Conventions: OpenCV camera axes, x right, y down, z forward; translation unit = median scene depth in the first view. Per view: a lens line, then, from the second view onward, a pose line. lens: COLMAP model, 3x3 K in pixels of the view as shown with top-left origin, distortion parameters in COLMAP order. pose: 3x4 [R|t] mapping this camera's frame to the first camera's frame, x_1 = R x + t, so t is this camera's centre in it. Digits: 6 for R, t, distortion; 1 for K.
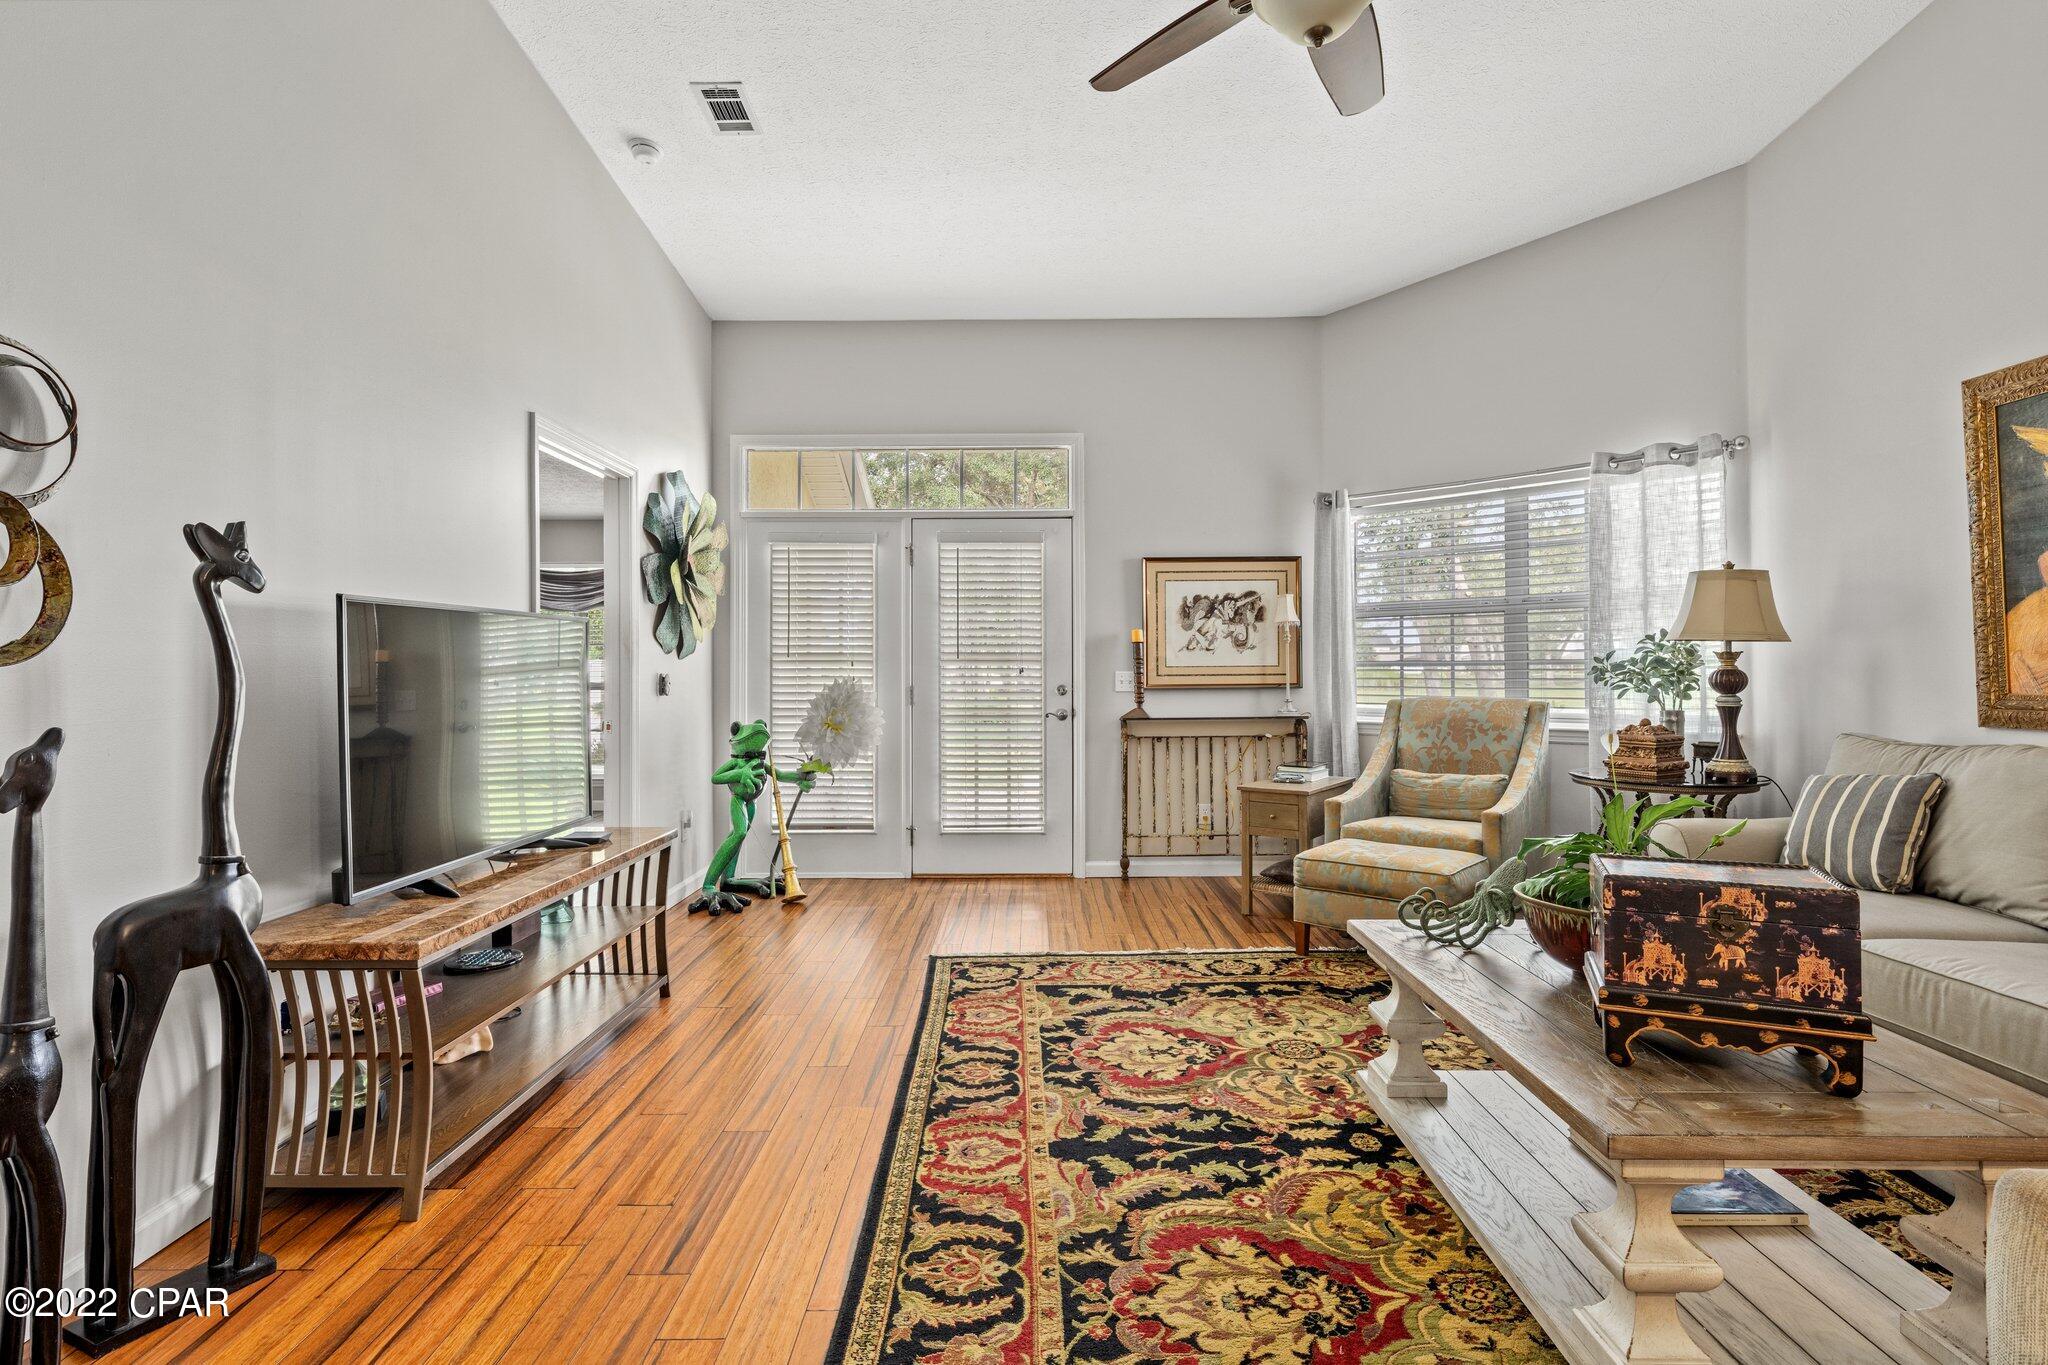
lens RADIAL K [[999.8, 0, 1031.2], [0, 999.8, 659.5], [0, 0, 1]] dist [0.001304, -0.000835]
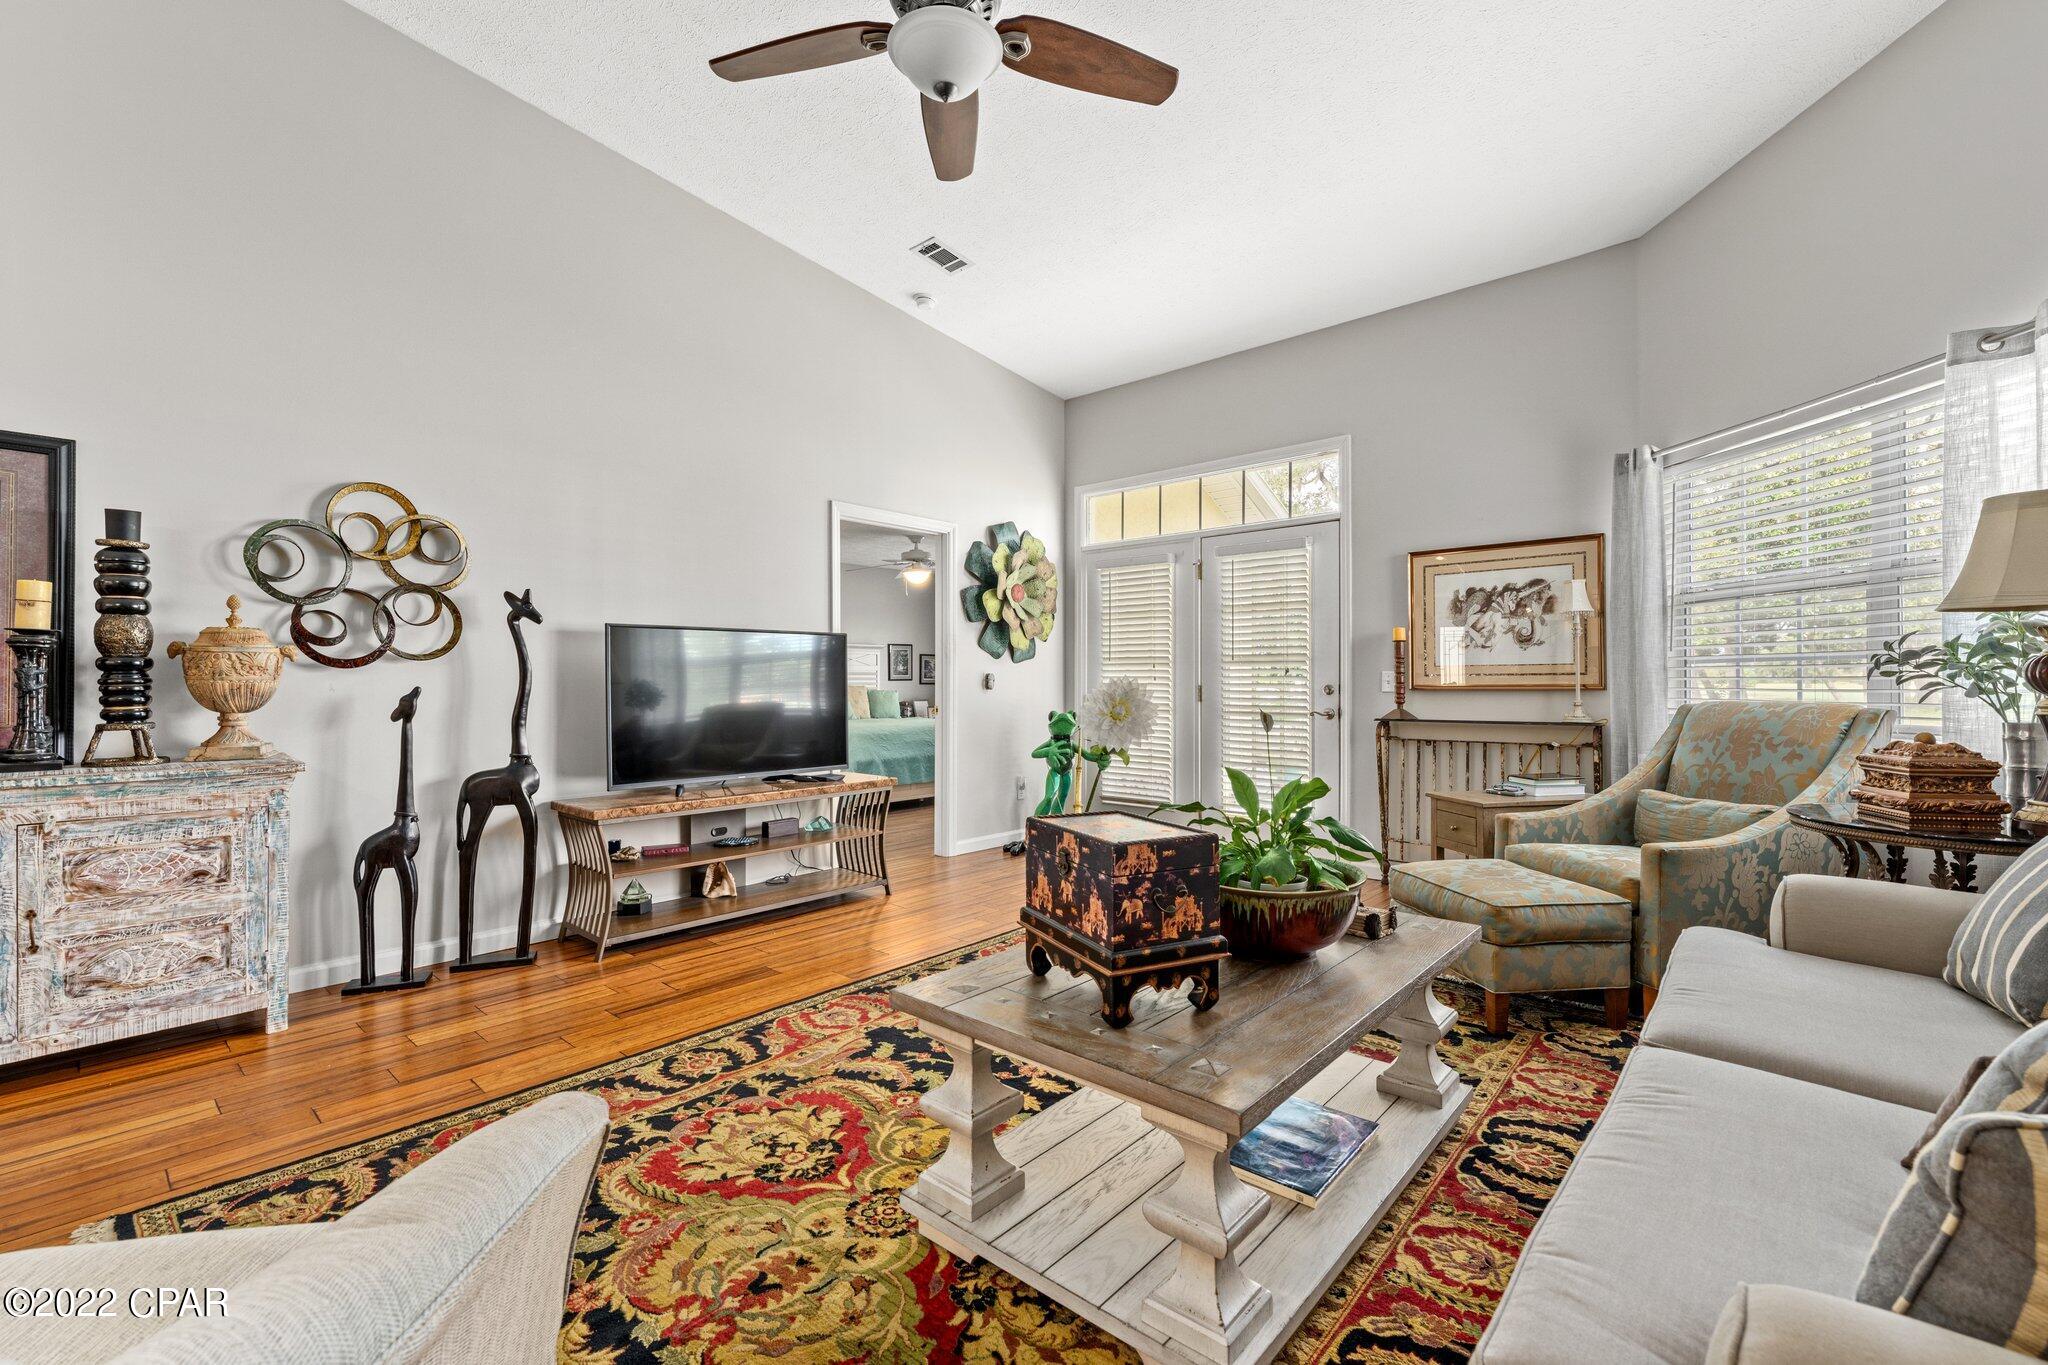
lens RADIAL K [[875.5, 0, 1027.5], [0, 875.5, 678.9], [0, 0, 1]] dist [-0.000174, -0.000757]
pose [[0.745188, 0.000967, -0.666854, 0.566291], [0.004369, 0.999970, 0.006332, 0.017701], [0.666840, -0.007632, 0.745162, 0.178665]]
